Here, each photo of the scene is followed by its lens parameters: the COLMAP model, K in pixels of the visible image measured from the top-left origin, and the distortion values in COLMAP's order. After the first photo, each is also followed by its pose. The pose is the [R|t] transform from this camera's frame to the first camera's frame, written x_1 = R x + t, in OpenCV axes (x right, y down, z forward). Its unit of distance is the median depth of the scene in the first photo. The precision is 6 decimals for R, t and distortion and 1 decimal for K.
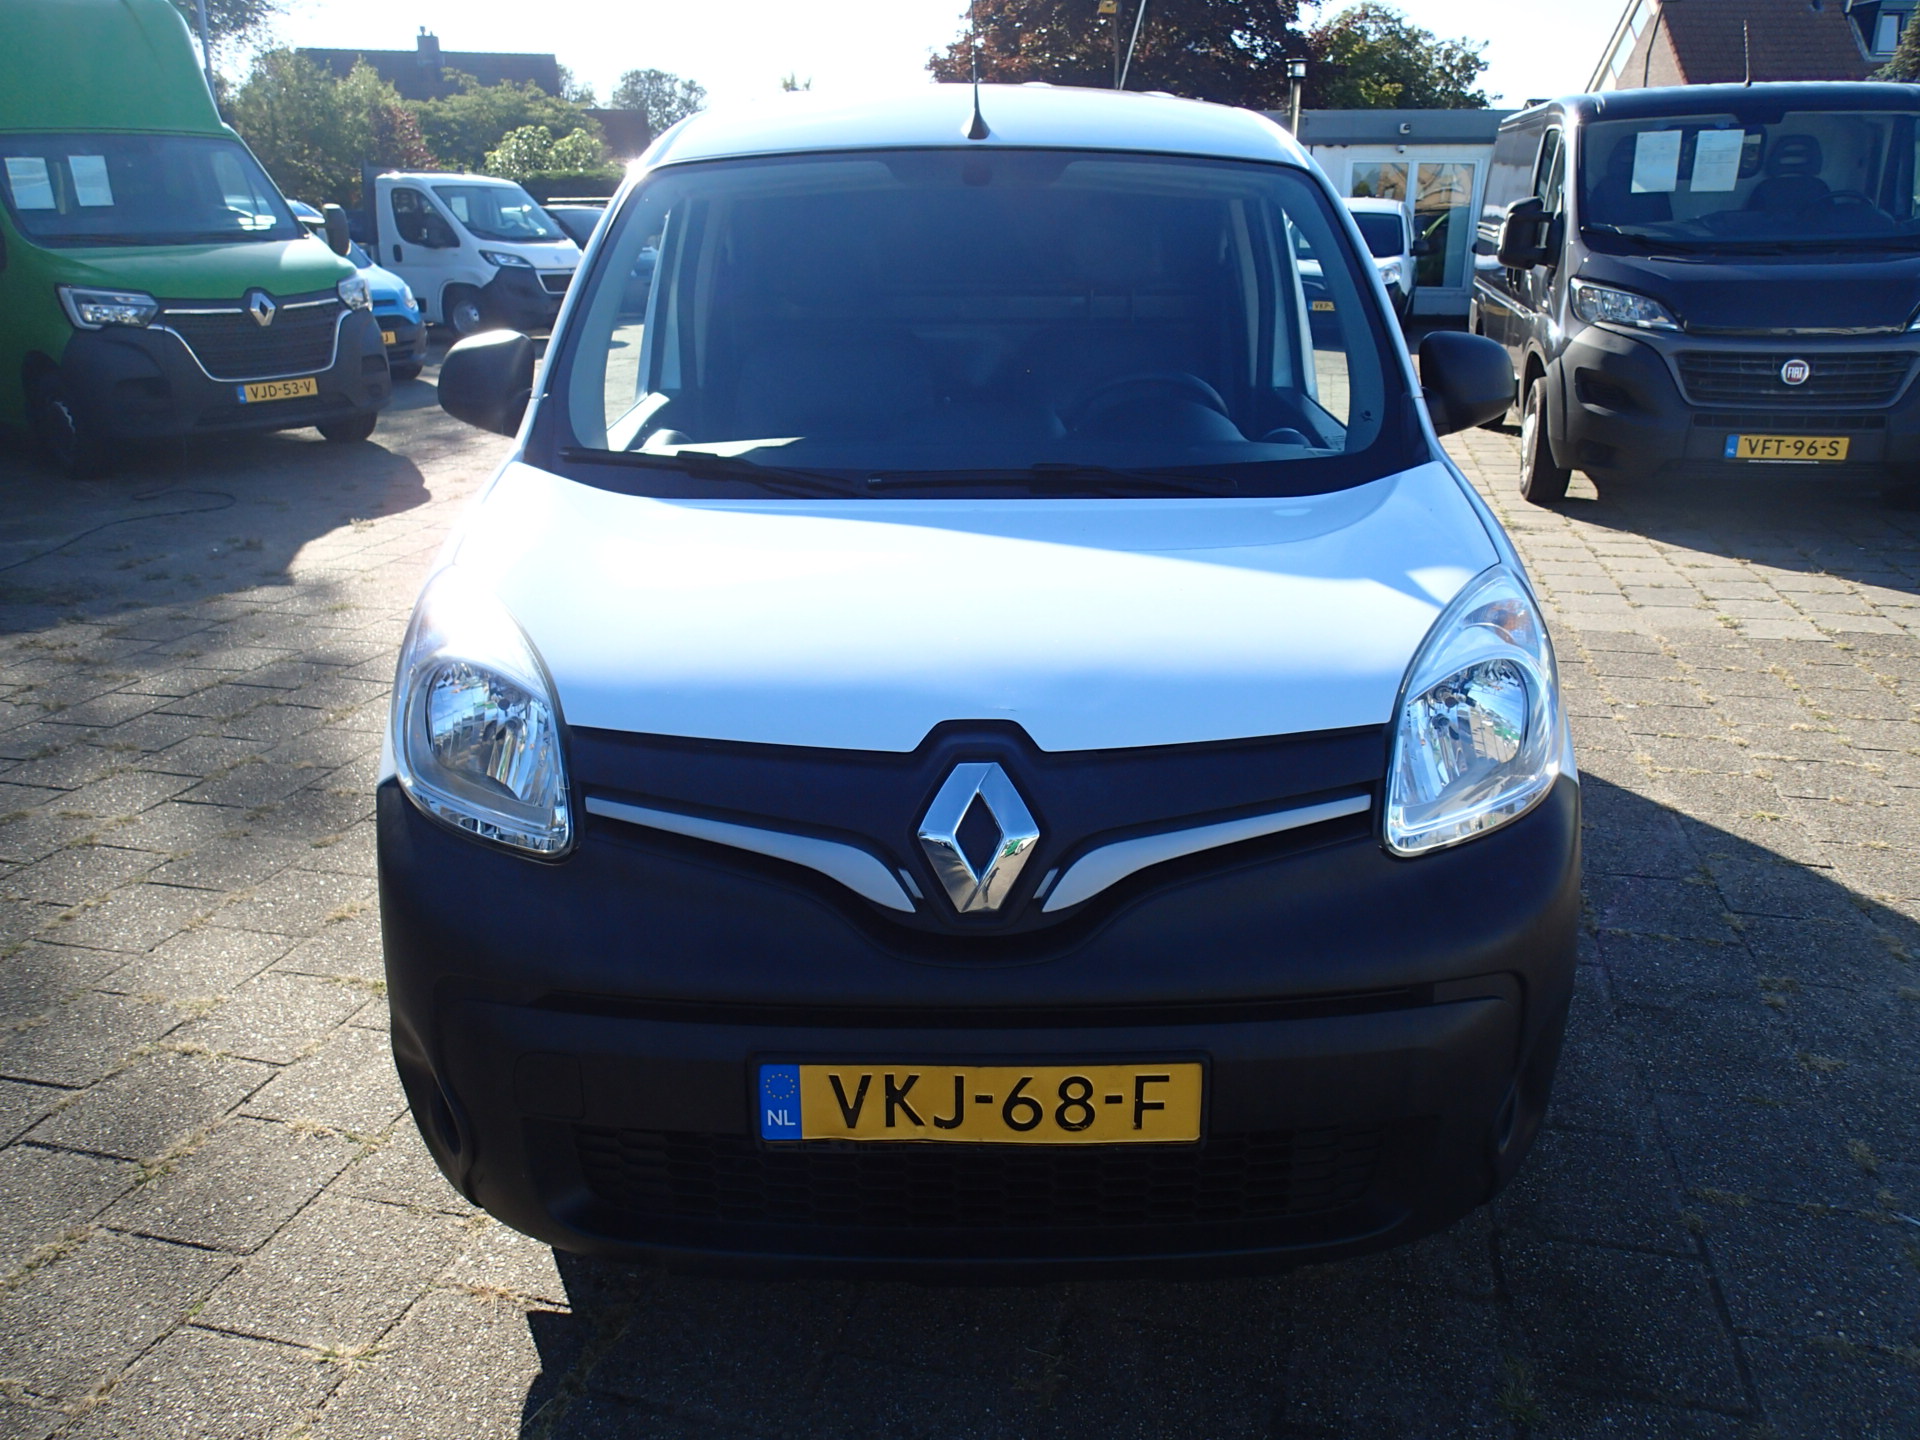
lens RADIAL K [[1420.6, 0, 978.5], [0, 1420.6, 722.0], [0, 0, 1]] dist [0.000420, -0.010078]
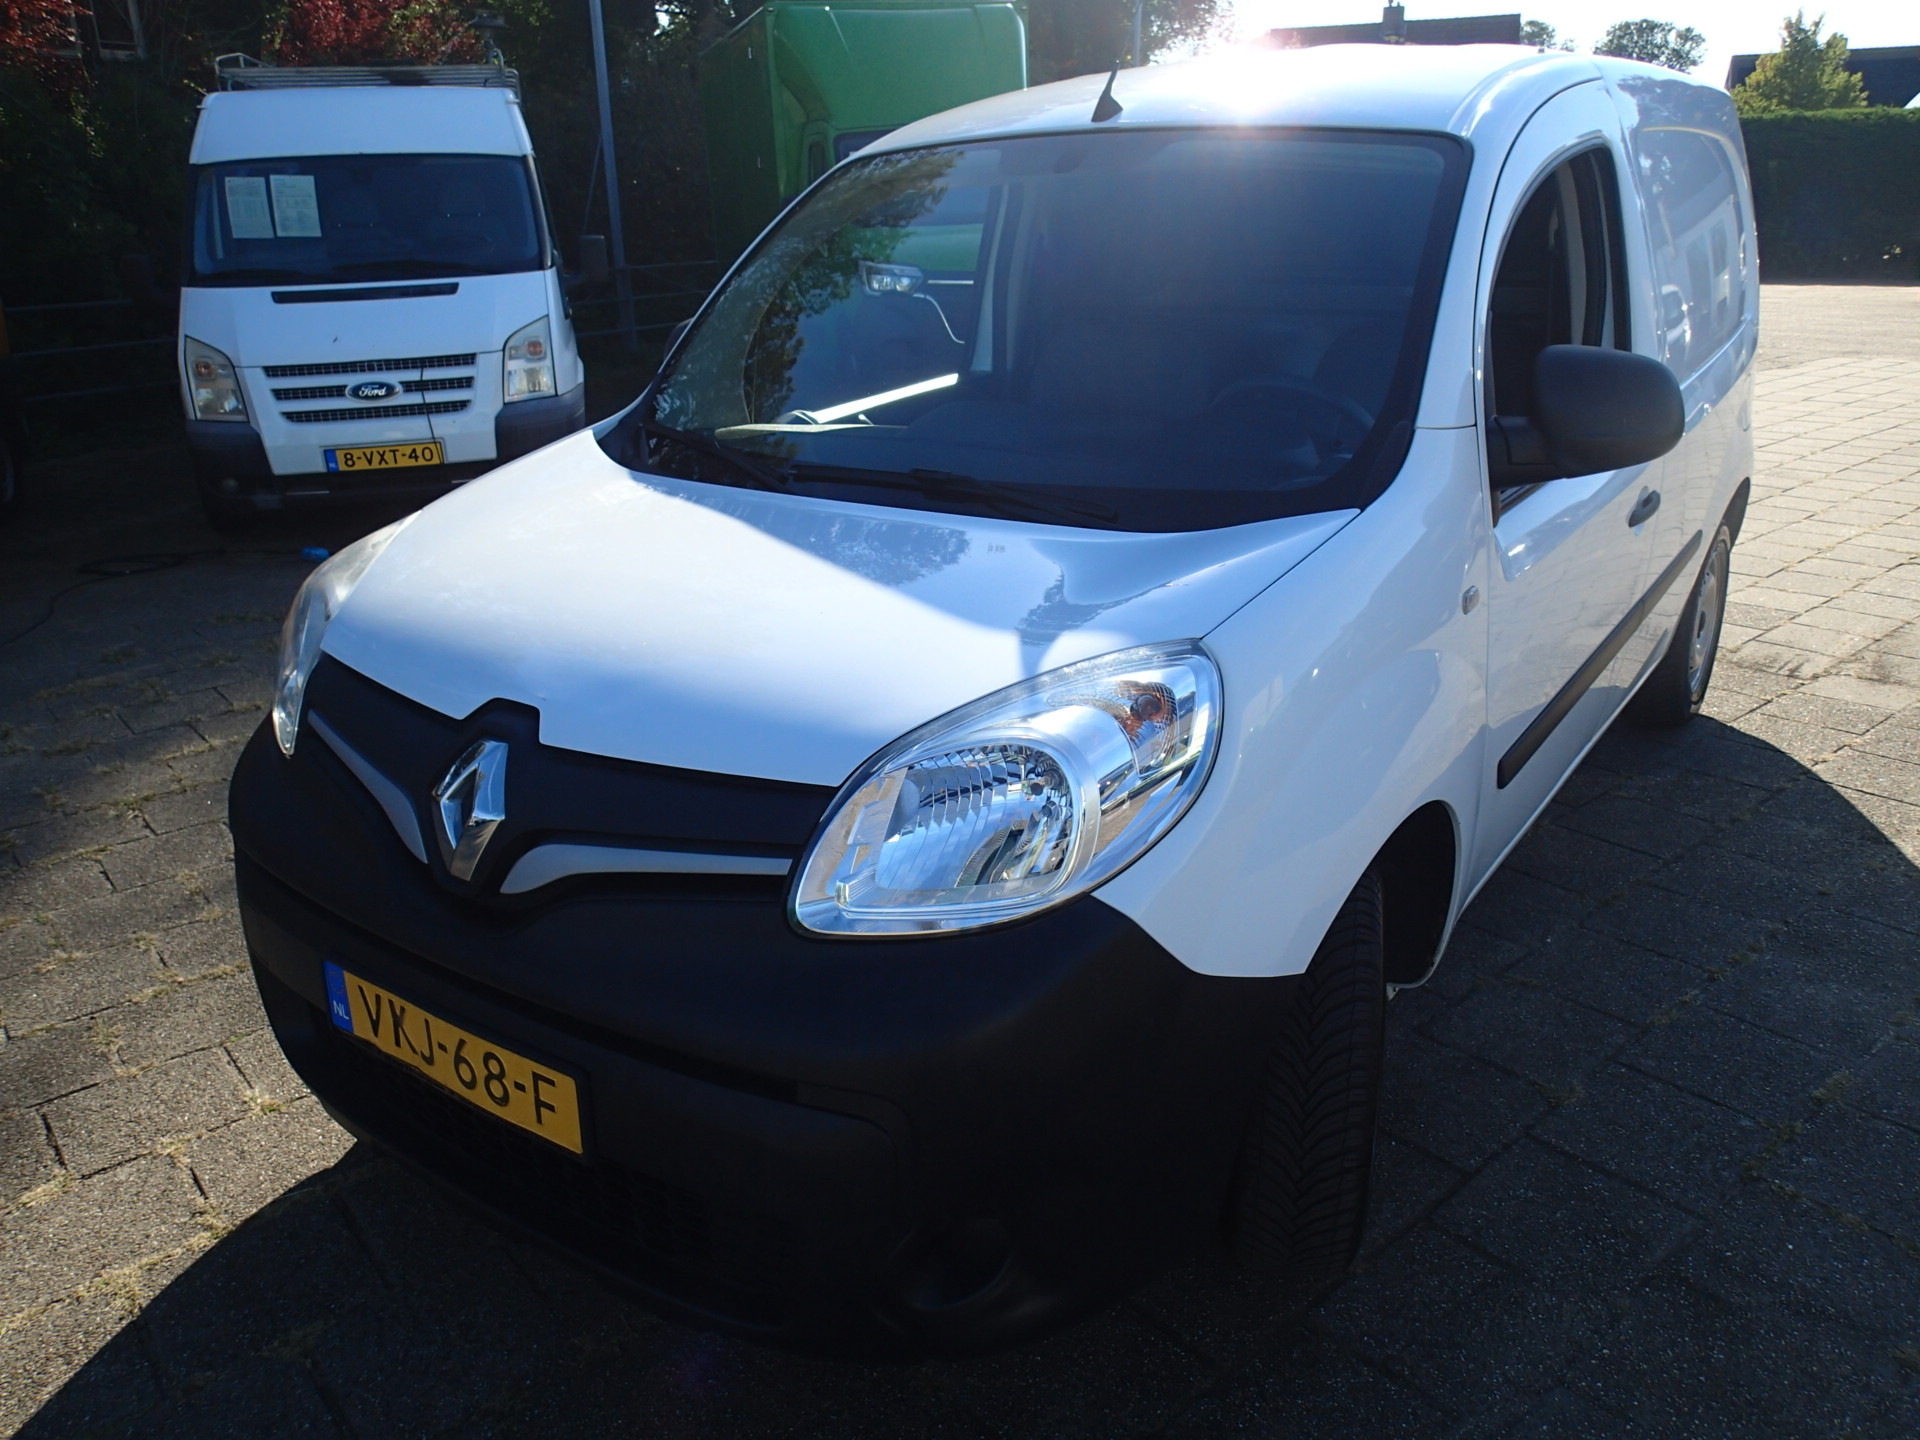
lens RADIAL K [[1420.6, 0, 978.5], [0, 1420.6, 722.0], [0, 0, 1]] dist [0.000420, -0.010078]
pose [[0.816813, 0.180297, -0.548004, 0.744665], [-0.168945, 0.983021, 0.071605, -0.104876], [0.551610, 0.034095, 0.833405, 0.264561]]
